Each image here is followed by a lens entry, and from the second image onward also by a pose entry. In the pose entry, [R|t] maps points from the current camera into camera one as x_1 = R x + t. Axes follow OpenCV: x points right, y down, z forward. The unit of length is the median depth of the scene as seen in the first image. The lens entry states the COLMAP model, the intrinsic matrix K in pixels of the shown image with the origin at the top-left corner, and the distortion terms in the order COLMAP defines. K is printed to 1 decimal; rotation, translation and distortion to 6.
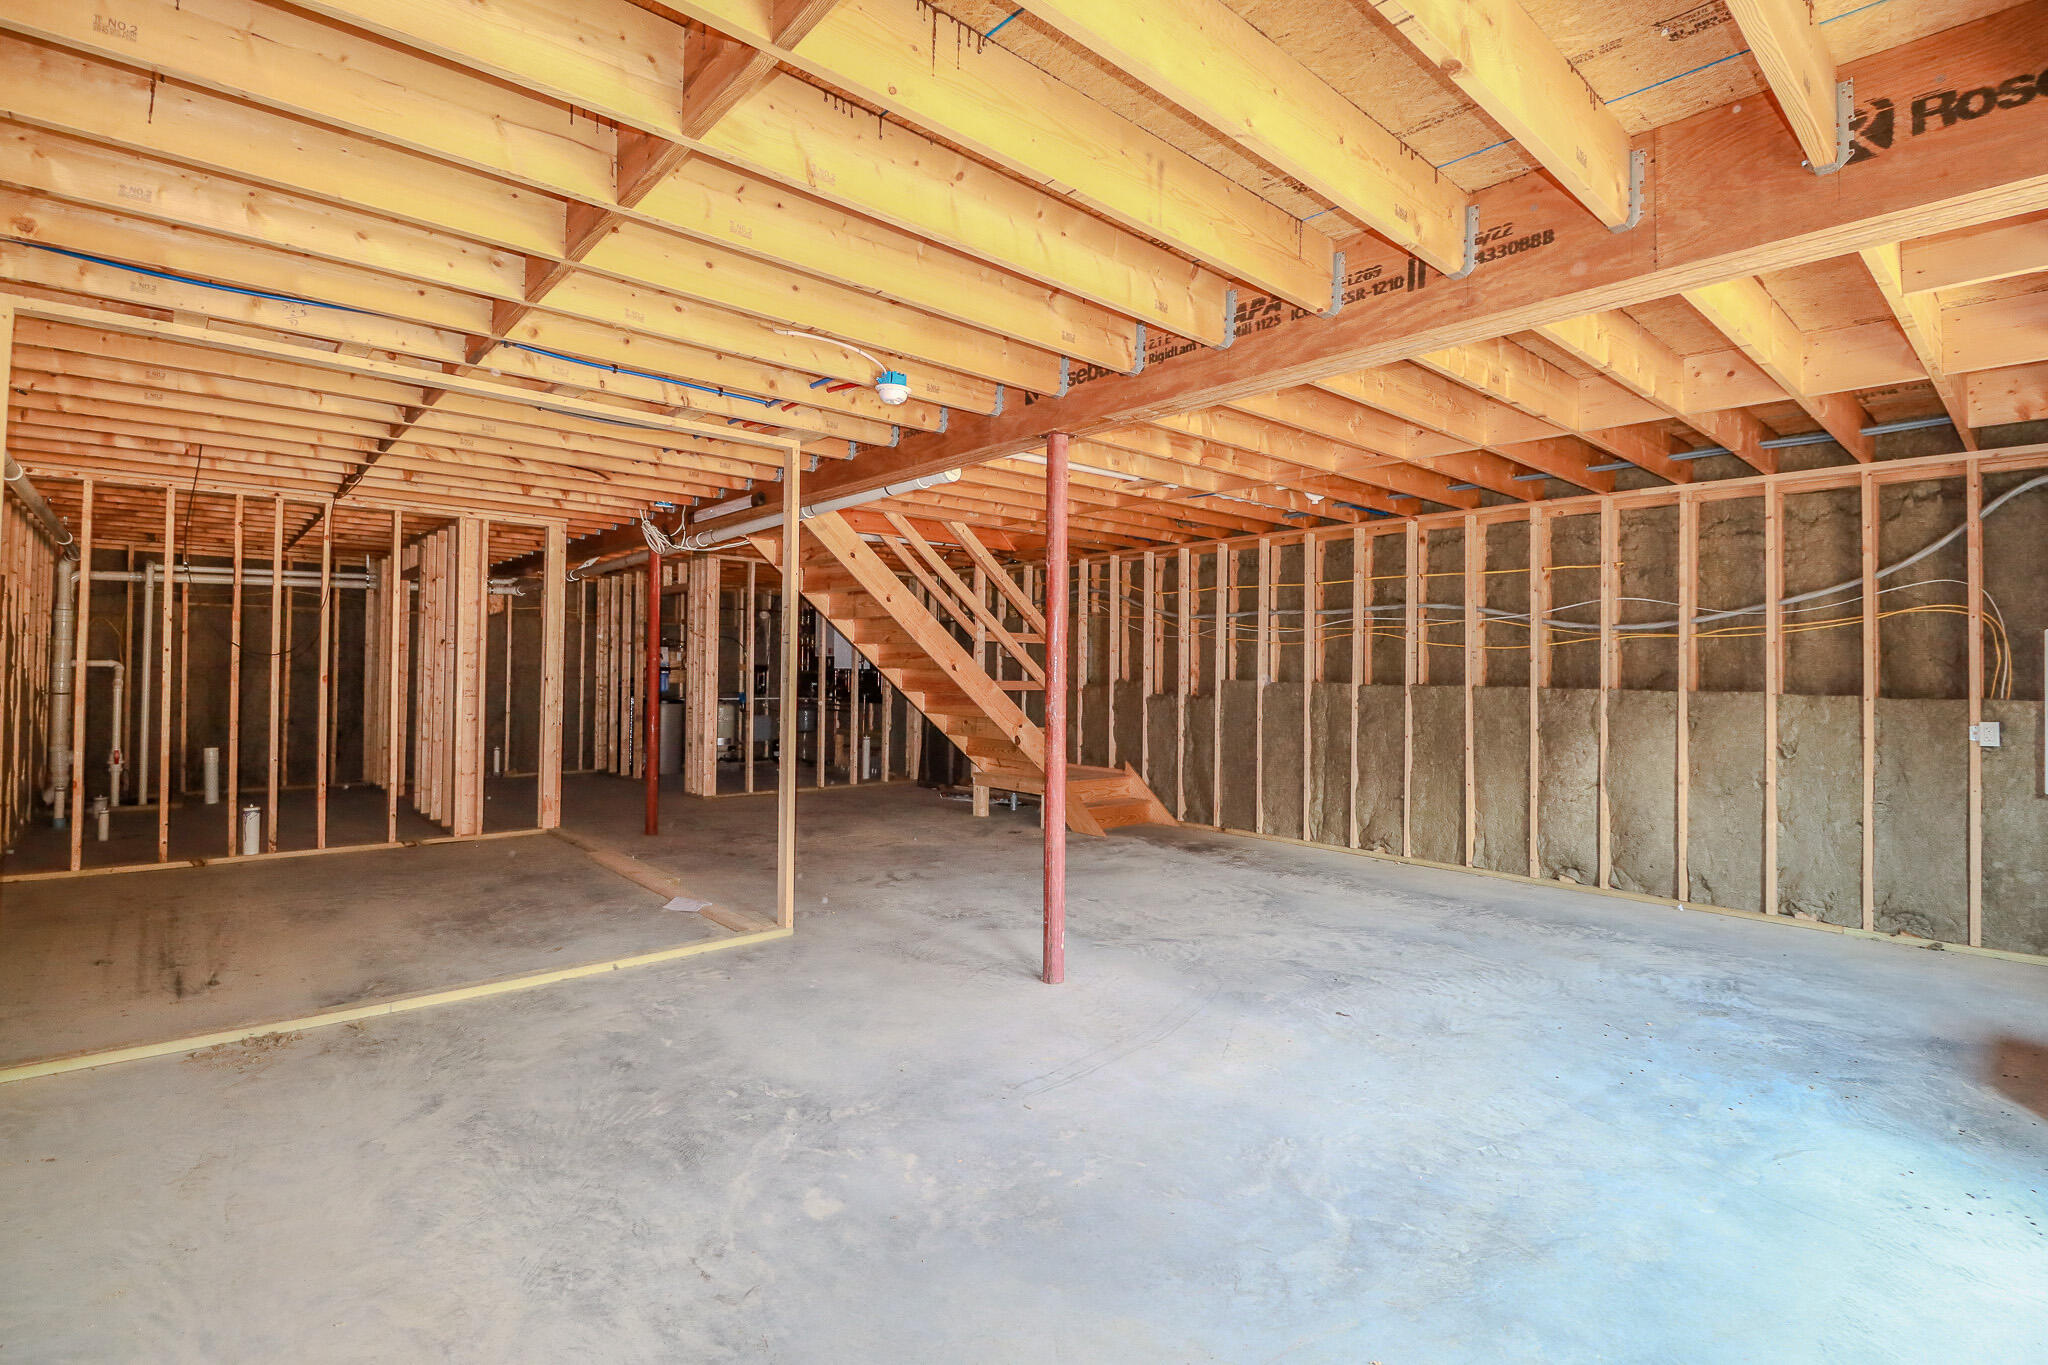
lens RADIAL K [[963.5, 0, 1034.2], [0, 963.5, 666.8], [0, 0, 1]] dist [0.049793, -0.008299]
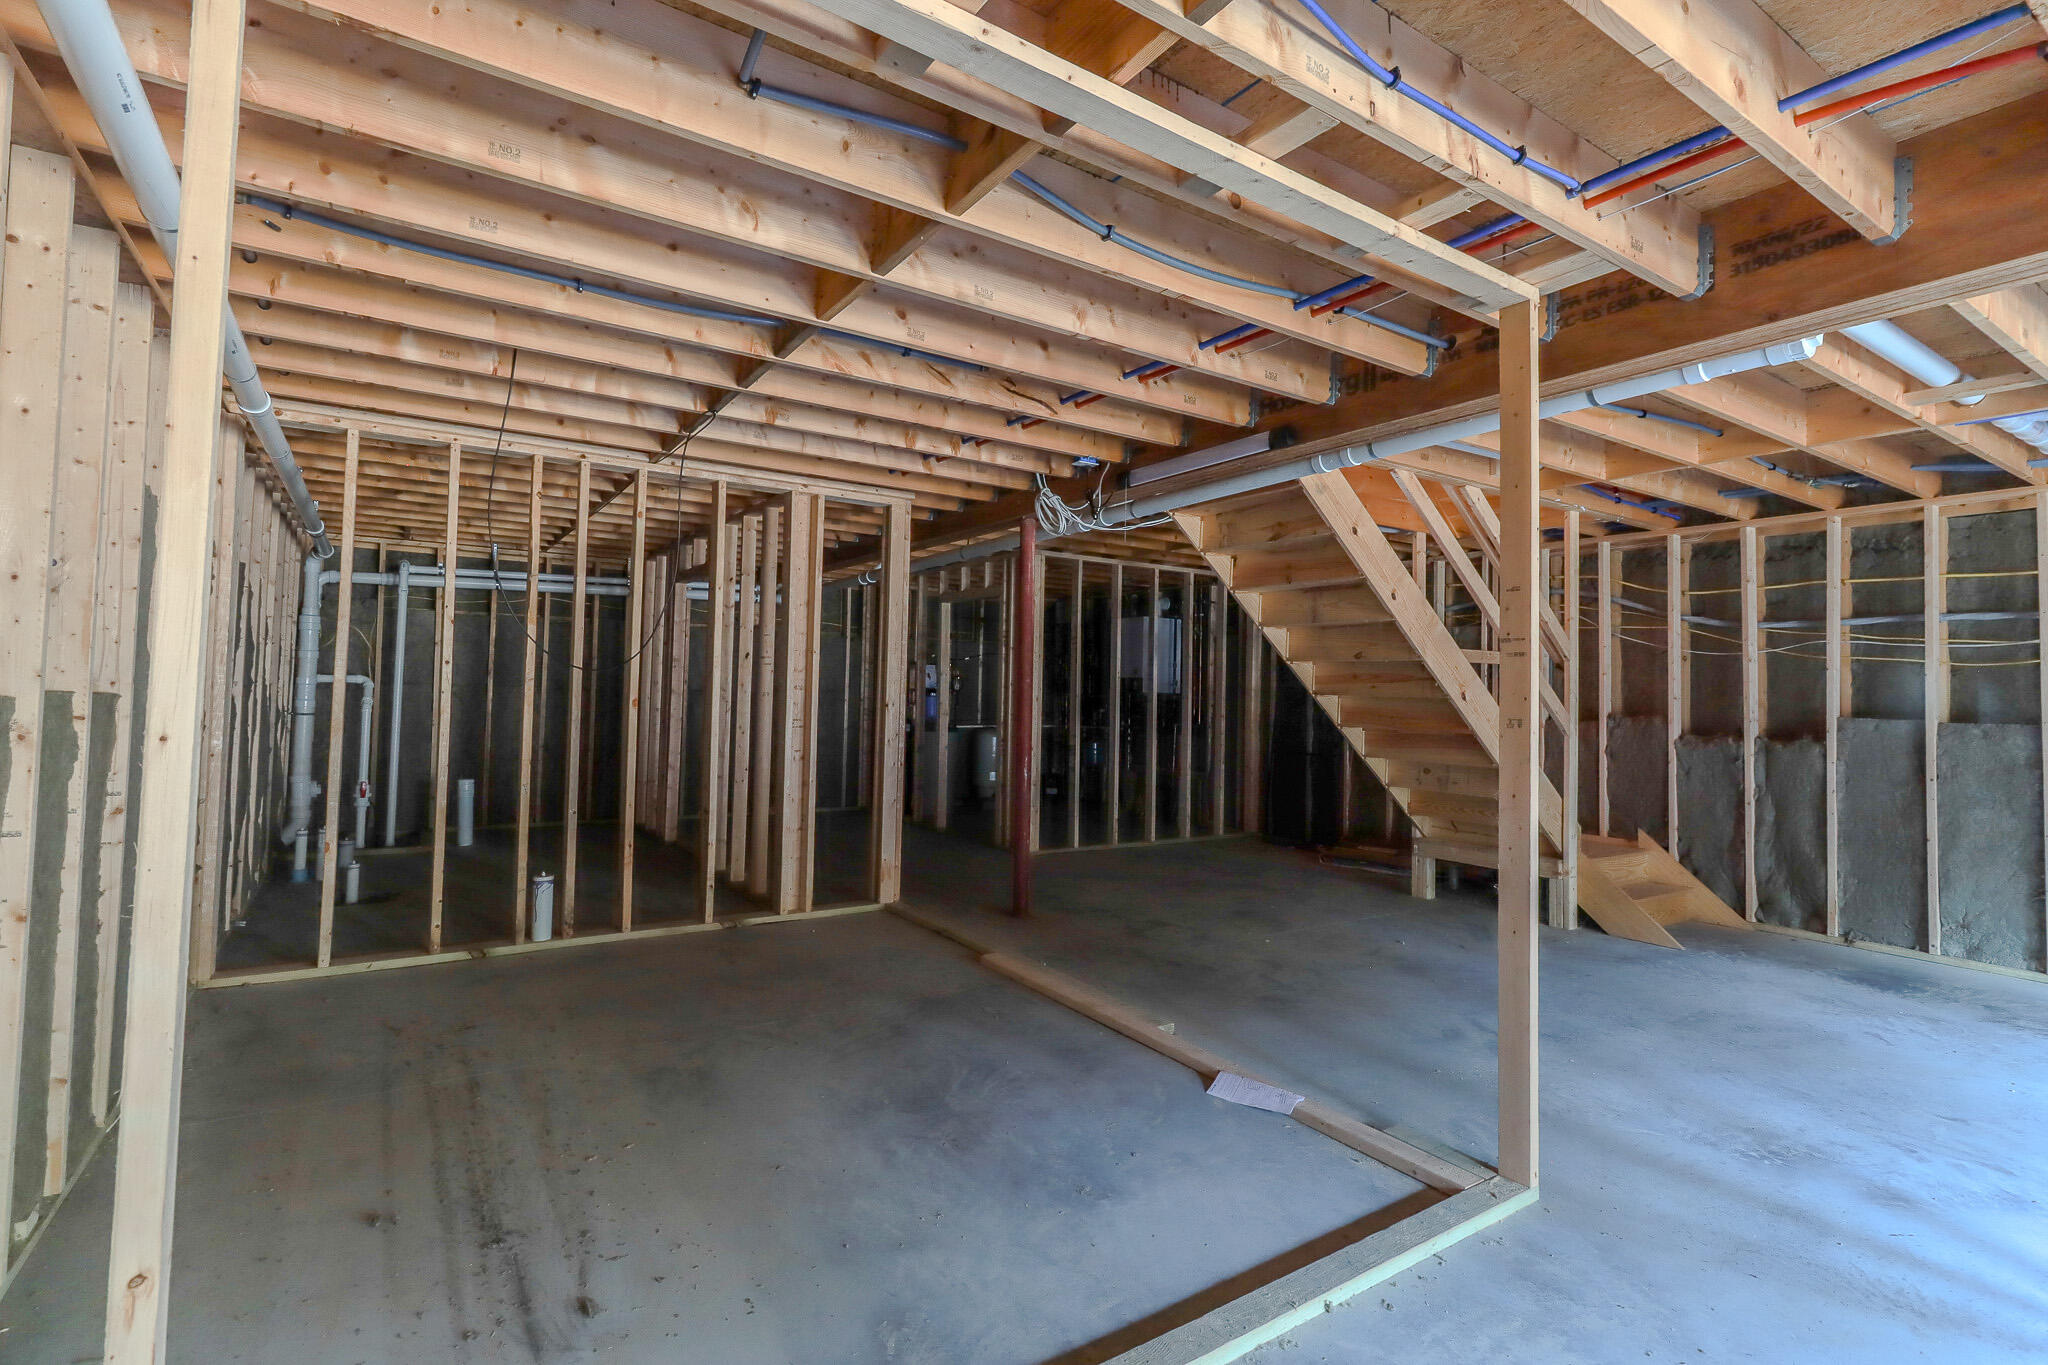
lens RADIAL K [[963.5, 0, 1107.3], [0, 963.5, 676.4], [0, 0, 1]] dist [0.049793, -0.008299]
pose [[0.996318, 0.009629, -0.085195, -0.265014], [-0.010914, 0.999834, -0.014622, -0.000707], [0.085040, 0.015498, 0.996257, 0.261386]]
